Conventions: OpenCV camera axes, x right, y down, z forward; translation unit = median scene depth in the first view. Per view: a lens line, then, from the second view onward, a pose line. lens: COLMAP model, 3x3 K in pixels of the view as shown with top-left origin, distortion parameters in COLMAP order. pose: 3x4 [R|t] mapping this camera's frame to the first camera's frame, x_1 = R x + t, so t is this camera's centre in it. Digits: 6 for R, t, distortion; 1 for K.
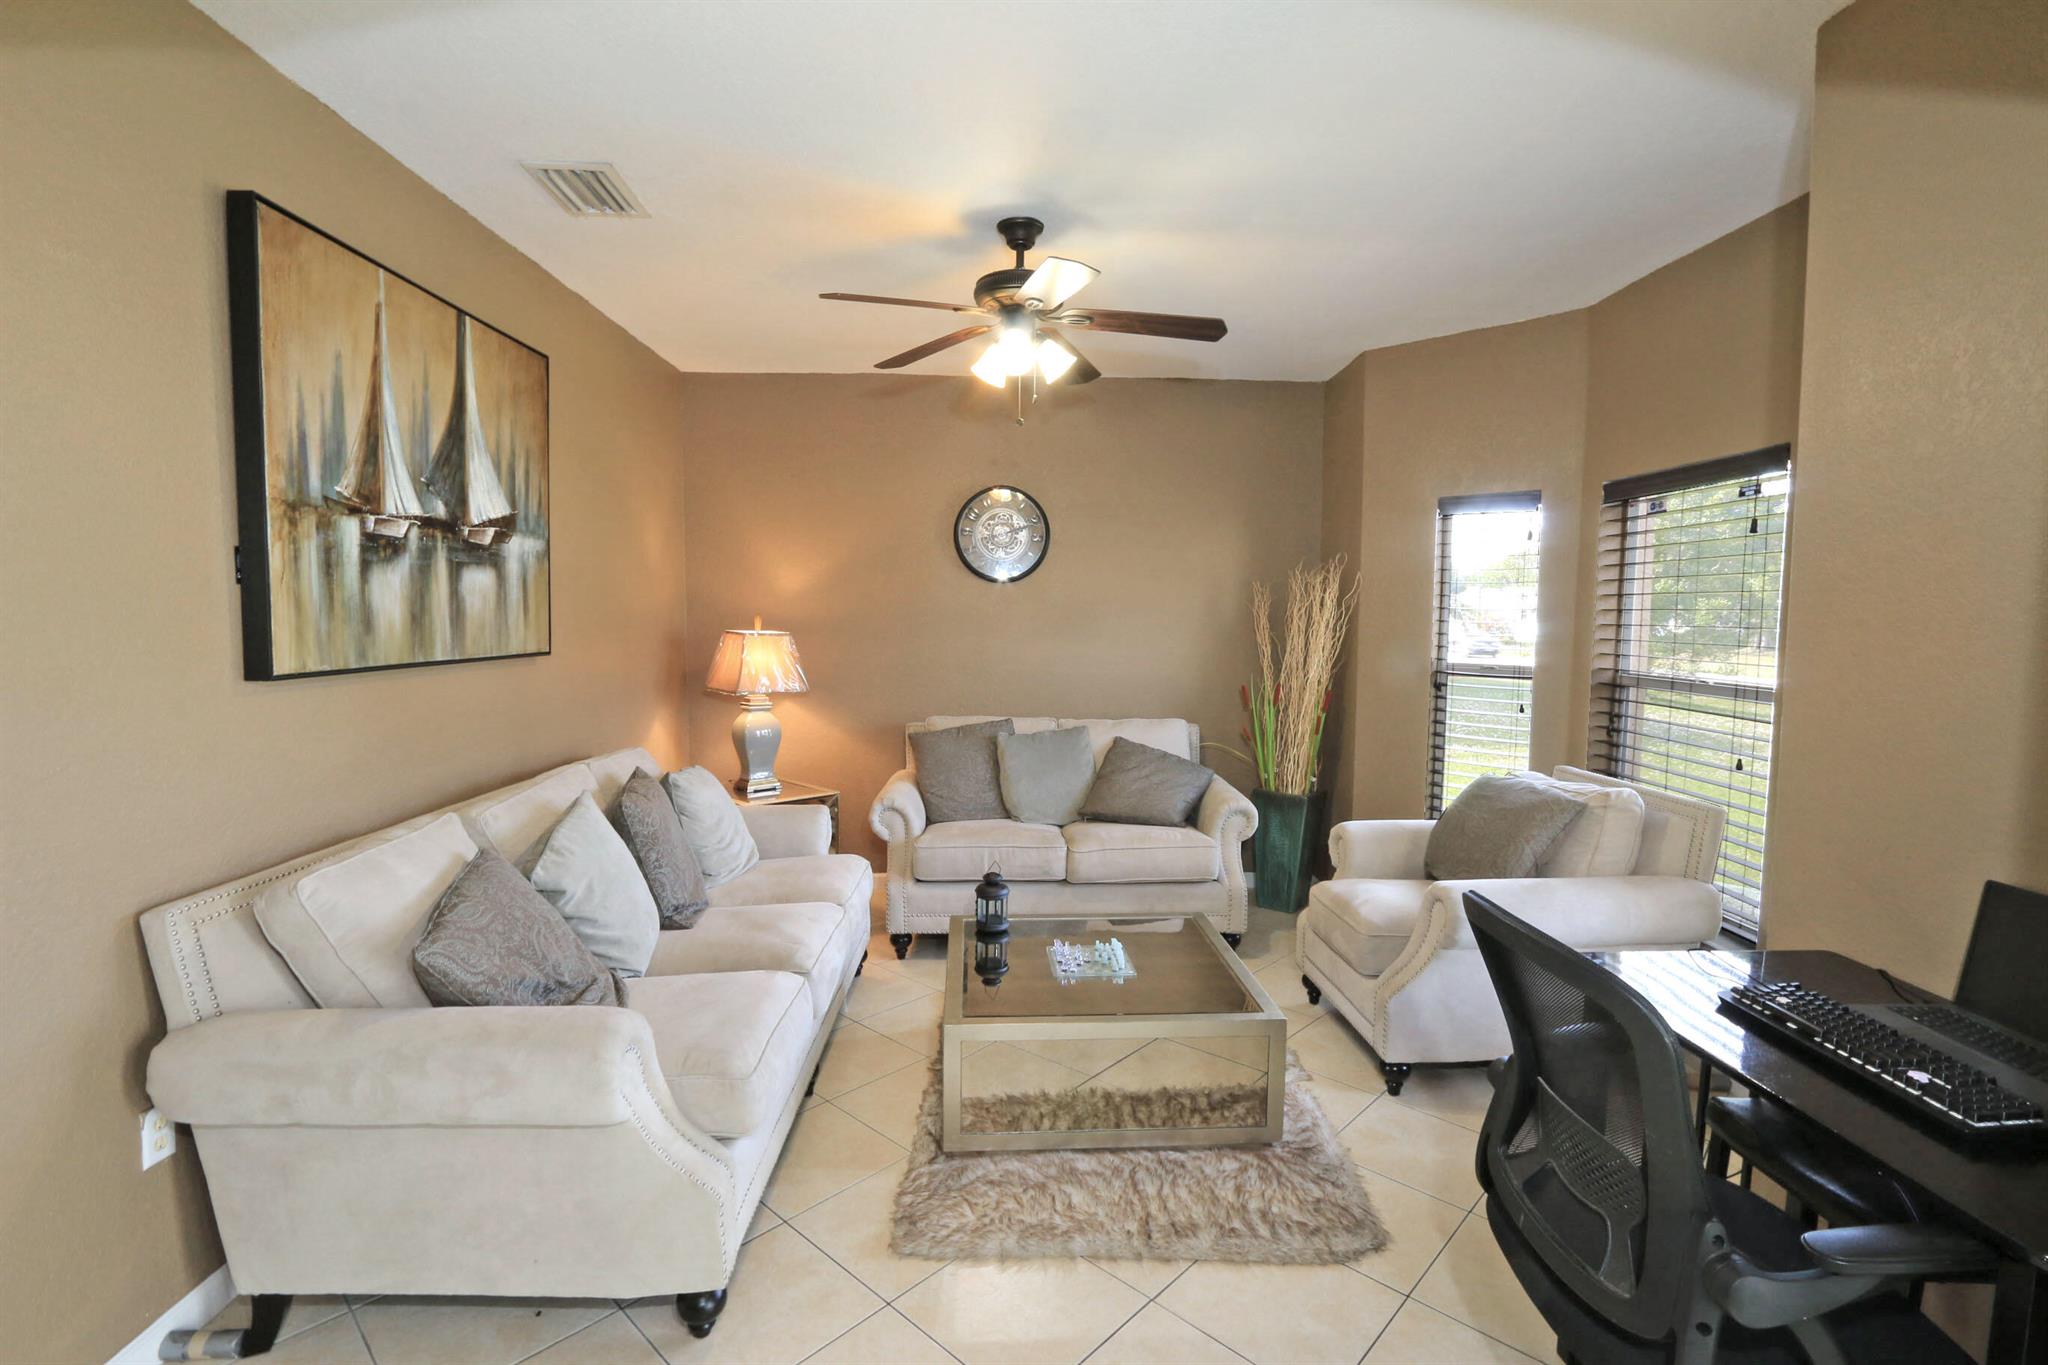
lens RADIAL K [[931.8, 0, 1030.9], [0, 931.8, 684.7], [0, 0, 1]] dist [-0.016456, 0.001713]
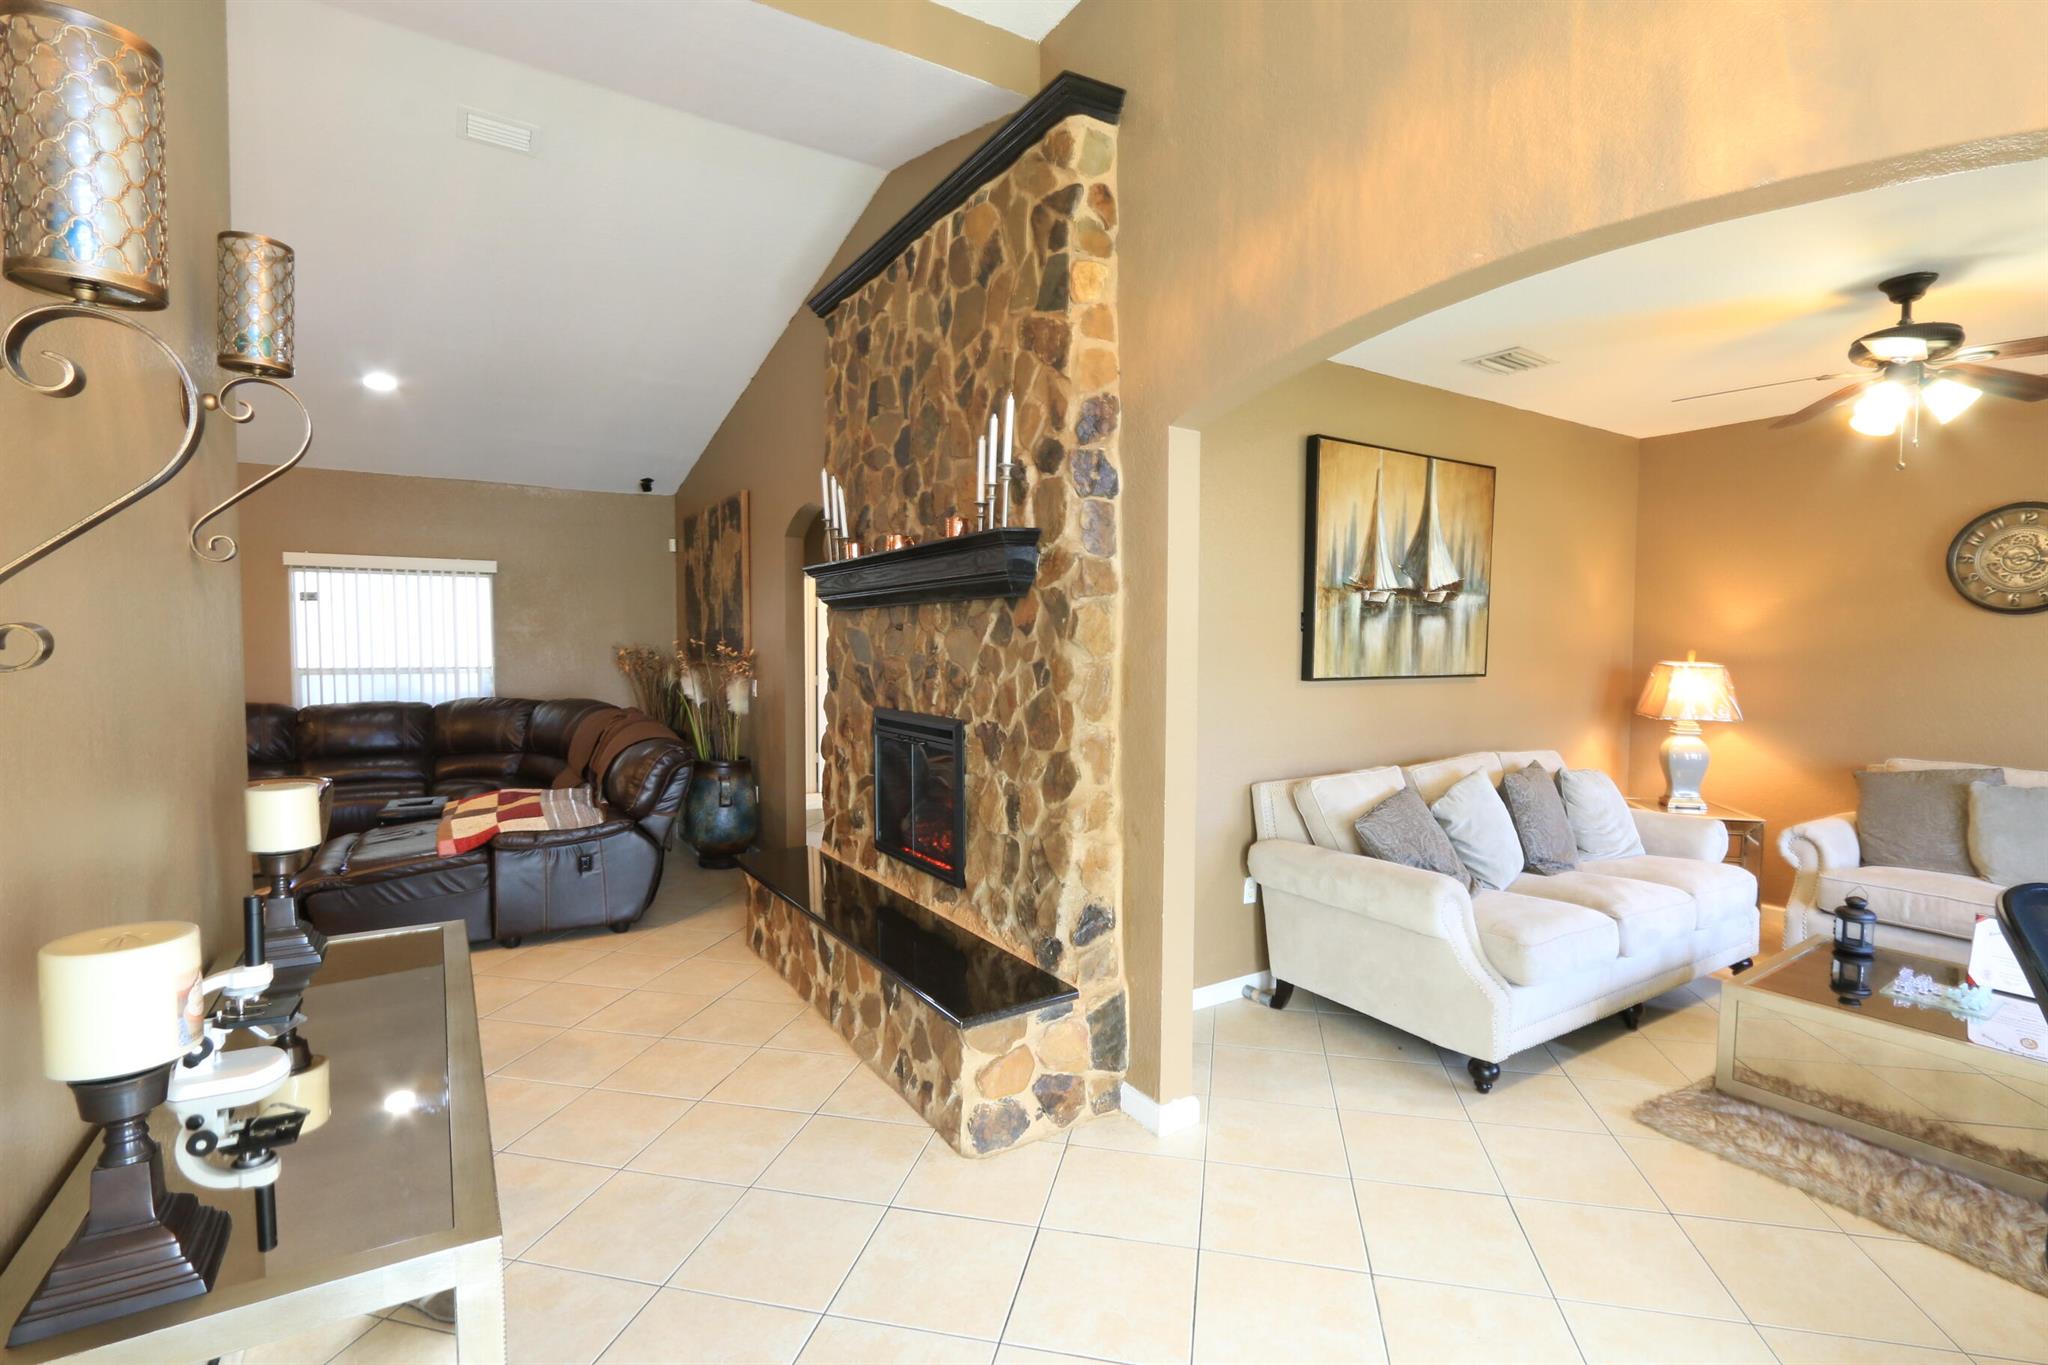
lens RADIAL K [[931.8, 0, 1024.7], [0, 931.8, 685.0], [0, 0, 1]] dist [-0.016456, 0.001713]
pose [[0.497048, 0.037993, -0.866891, 0.464135], [-0.067964, 0.997676, 0.004756, 0.029035], [0.865057, 0.056553, 0.498475, -0.403462]]
